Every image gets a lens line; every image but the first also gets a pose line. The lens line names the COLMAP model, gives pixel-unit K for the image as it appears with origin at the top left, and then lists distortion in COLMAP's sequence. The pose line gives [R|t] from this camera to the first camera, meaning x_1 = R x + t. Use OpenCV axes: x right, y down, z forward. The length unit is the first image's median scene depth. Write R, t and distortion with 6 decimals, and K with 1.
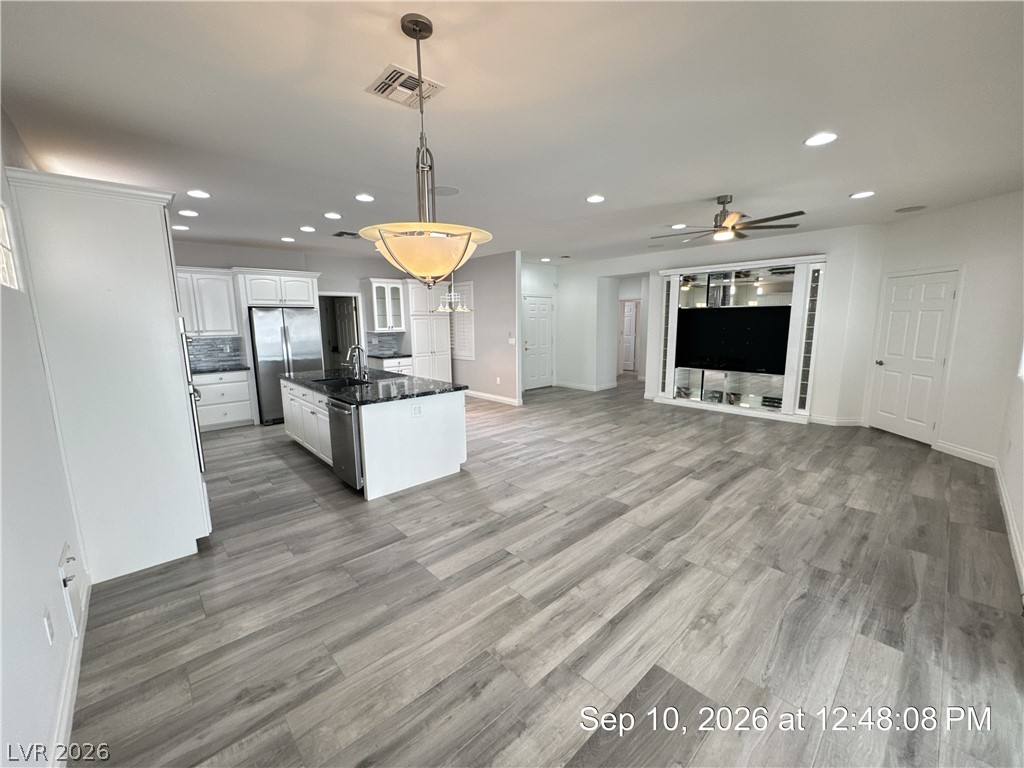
lens RADIAL K [[410.6, 0, 513.6], [0, 410.6, 383.6], [0, 0, 1]] dist [-0.003759, 0.000491]
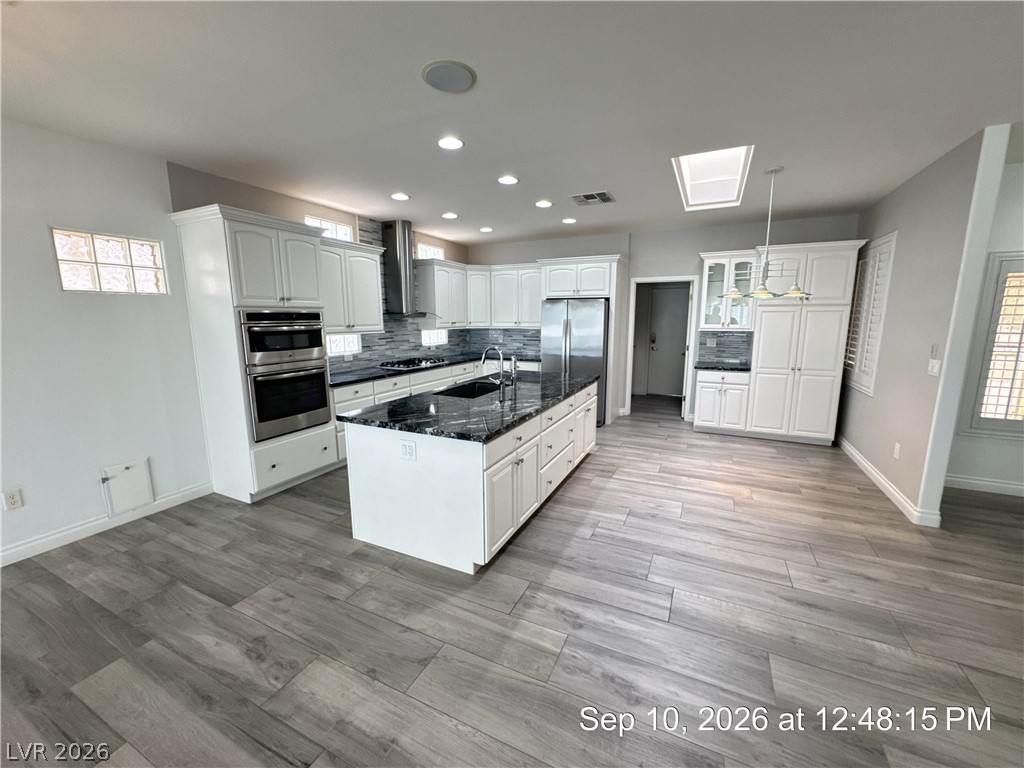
lens RADIAL K [[410.6, 0, 512.3], [0, 410.6, 383.3], [0, 0, 1]] dist [-0.003759, 0.000491]
pose [[0.363561, 0.163040, -0.917192, 0.340026], [-0.145231, 0.982447, 0.117072, -0.116145], [0.920180, 0.090642, 0.380858, 0.722525]]
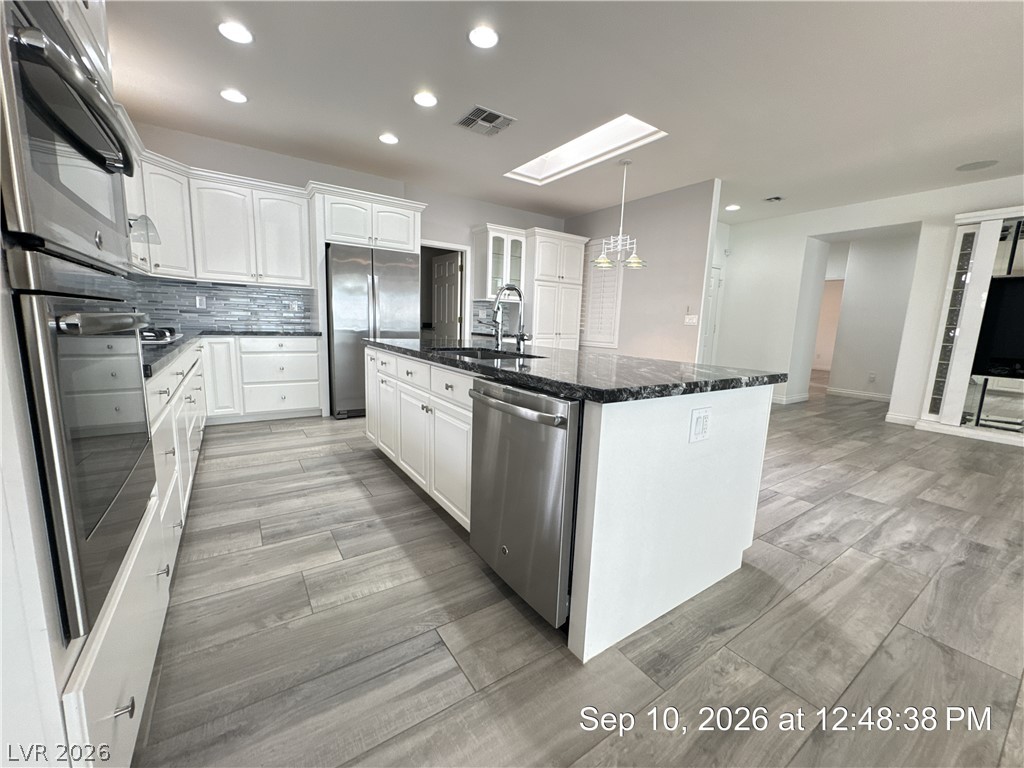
lens RADIAL K [[410.6, 0, 514.8], [0, 410.6, 384.4], [0, 0, 1]] dist [-0.003759, 0.000491]
pose [[0.987807, 0.069315, -0.139400, -0.289214], [-0.069956, 0.997550, 0.000301, 0.031347], [0.139079, 0.009454, 0.990236, 0.475989]]
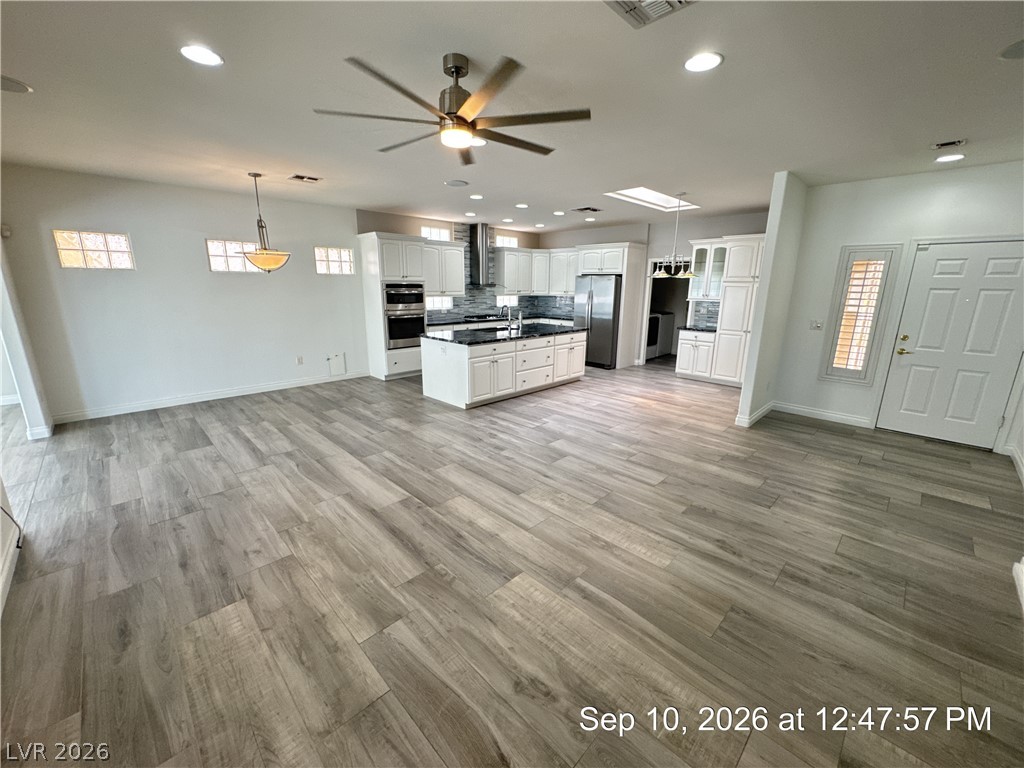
lens RADIAL K [[410.6, 0, 511.0], [0, 410.6, 382.0], [0, 0, 1]] dist [-0.003759, 0.000491]
pose [[0.029307, 0.246058, -0.968812, 0.961726], [-0.163197, 0.957401, 0.238223, -0.168987], [0.986158, 0.151125, 0.068215, 0.933549]]
